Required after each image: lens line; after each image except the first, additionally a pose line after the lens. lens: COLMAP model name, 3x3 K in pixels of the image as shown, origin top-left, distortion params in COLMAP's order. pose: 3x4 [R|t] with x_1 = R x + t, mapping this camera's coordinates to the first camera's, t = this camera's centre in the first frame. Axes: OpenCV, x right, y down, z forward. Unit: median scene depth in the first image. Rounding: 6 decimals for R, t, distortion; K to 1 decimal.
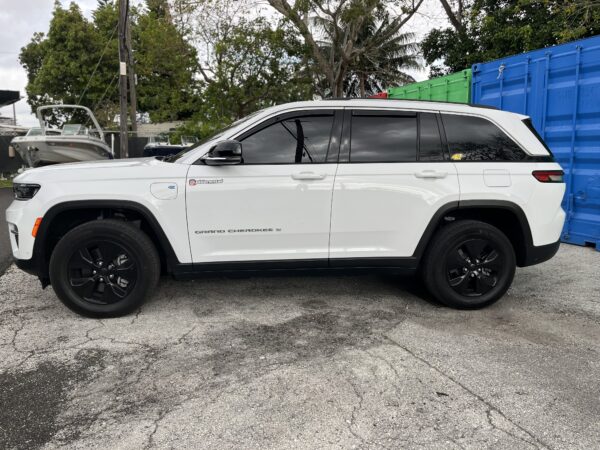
lens RADIAL K [[443.9, 0, 300.0], [0, 443.9, 225.0], [0, 0, 1]] dist [0.081964, -0.101313]
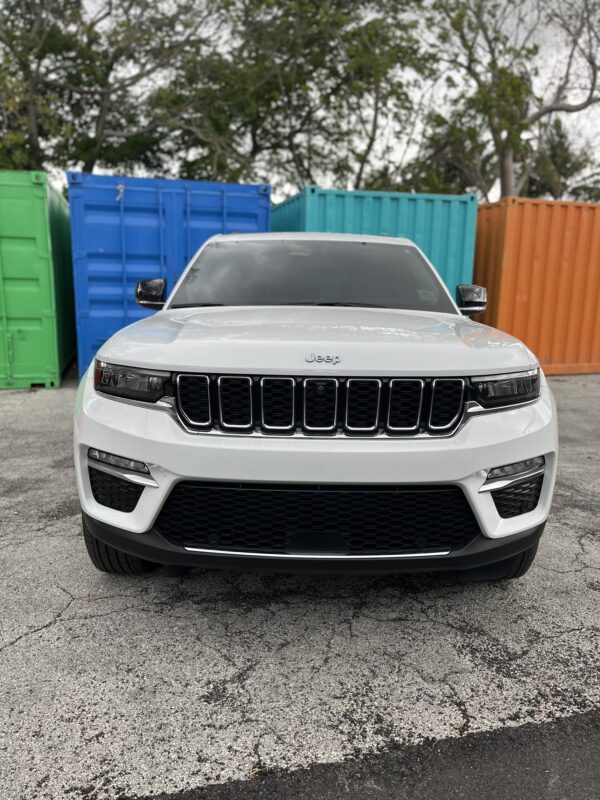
lens RADIAL K [[591.8, 0, 300.0], [0, 591.8, 400.0], [0, 0, 1]] dist [0.081964, -0.101313]
pose [[0.155988, -0.171580, 0.972743, -1.231050], [0.142405, 0.978416, 0.149745, -0.183160], [-0.977440, 0.115165, 0.177054, 1.083217]]
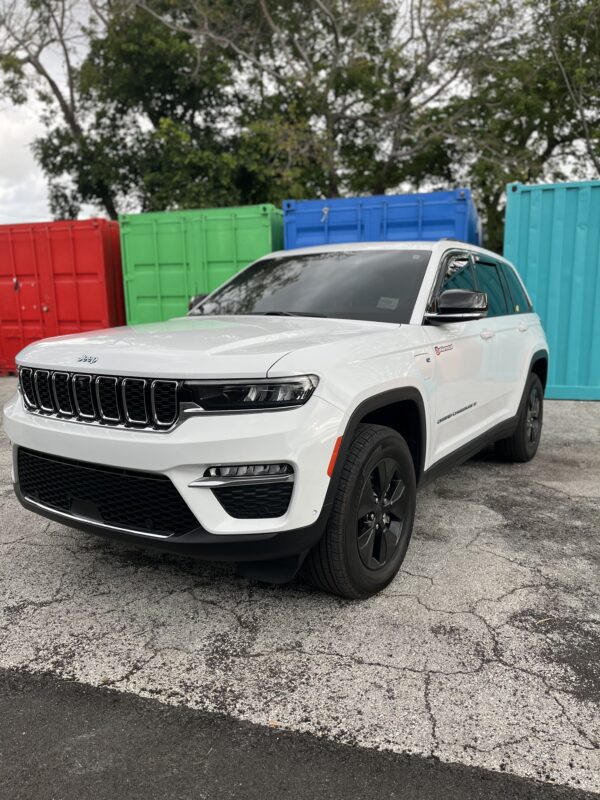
lens RADIAL K [[591.8, 0, 300.0], [0, 591.8, 400.0], [0, 0, 1]] dist [0.081964, -0.101313]
pose [[0.659636, -0.129715, 0.740307, -1.037108], [0.129023, 0.989915, 0.058487, -0.098194], [-0.740428, 0.056937, 0.669720, 0.528253]]
